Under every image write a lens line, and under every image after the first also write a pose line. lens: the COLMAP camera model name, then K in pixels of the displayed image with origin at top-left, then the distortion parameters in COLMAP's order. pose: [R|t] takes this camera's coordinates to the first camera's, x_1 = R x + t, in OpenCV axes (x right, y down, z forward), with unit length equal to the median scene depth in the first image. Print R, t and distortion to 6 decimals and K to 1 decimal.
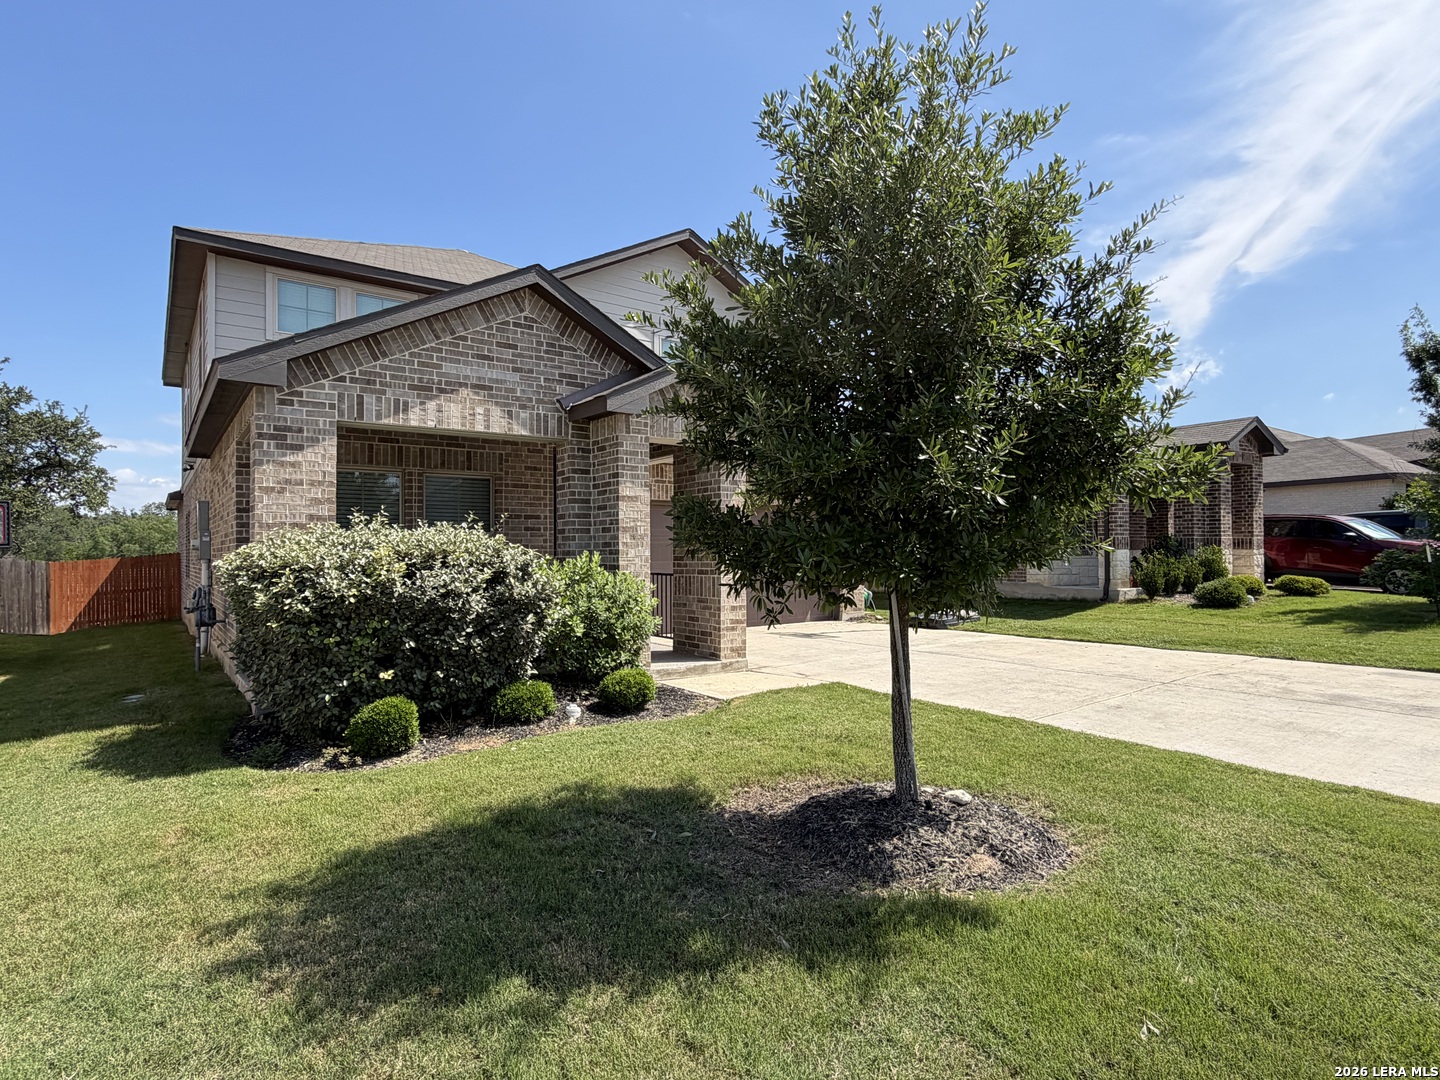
lens RADIAL K [[762.4, 0, 718.0], [0, 762.4, 539.8], [0, 0, 1]] dist [-0.000901, -0.000136]
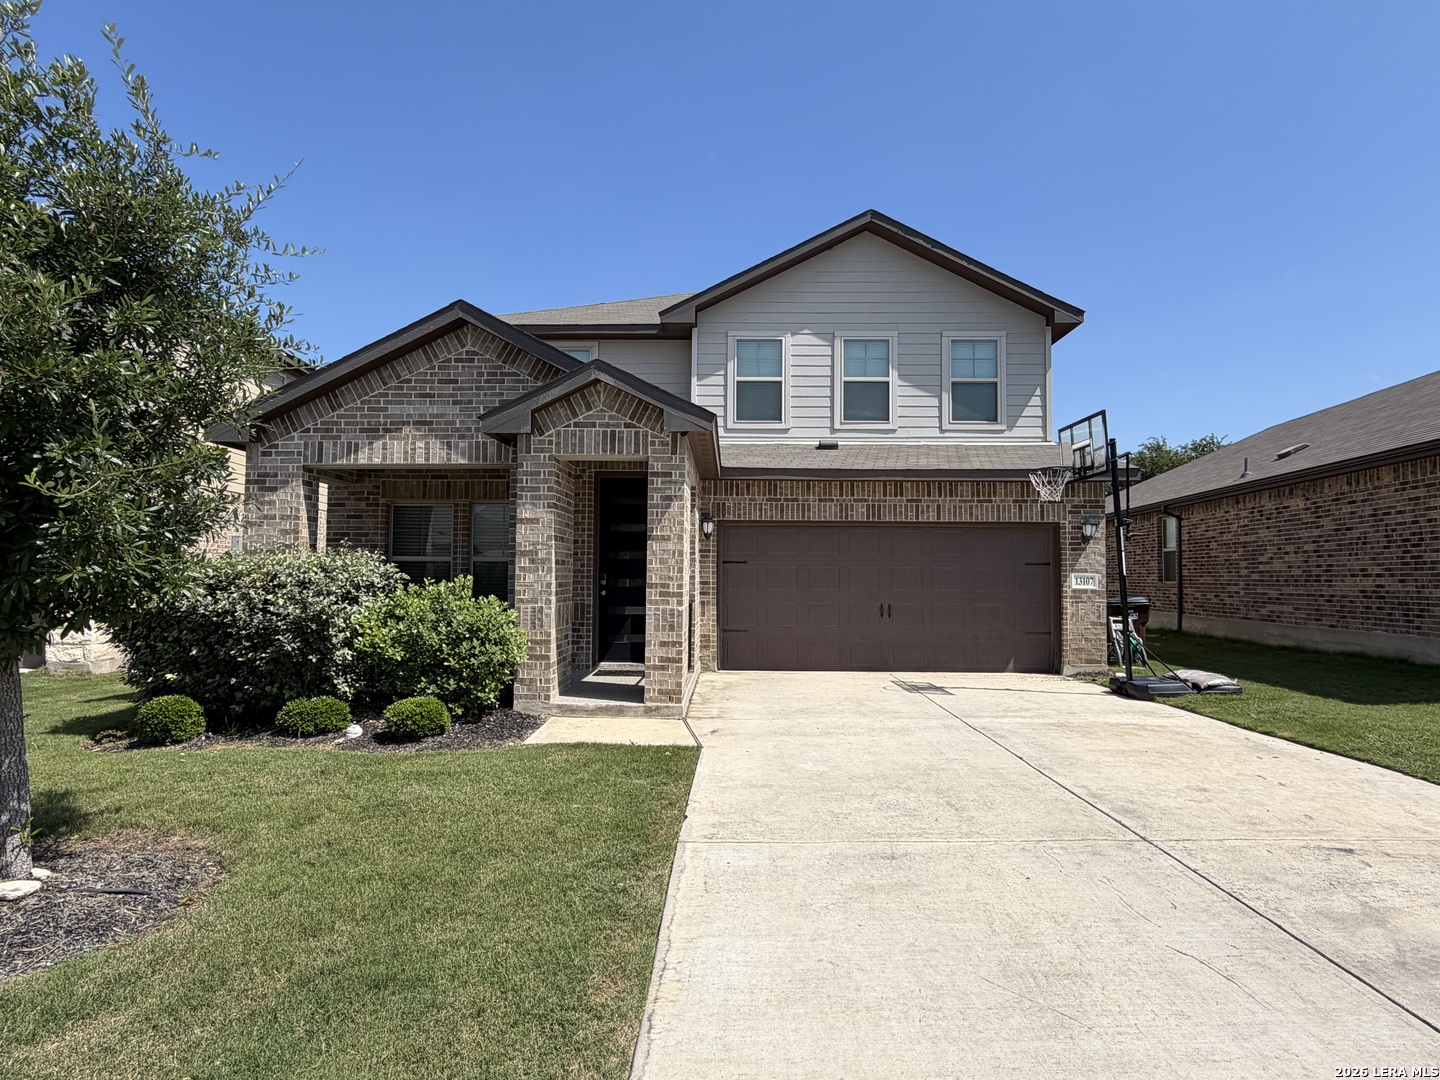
lens RADIAL K [[762.4, 0, 719.5], [0, 762.4, 543.4], [0, 0, 1]] dist [-0.000901, -0.000136]
pose [[0.789917, -0.014282, -0.613048, 0.670599], [-0.003374, 0.999612, -0.027636, -0.000395], [0.613205, 0.023898, 0.789563, 0.396793]]
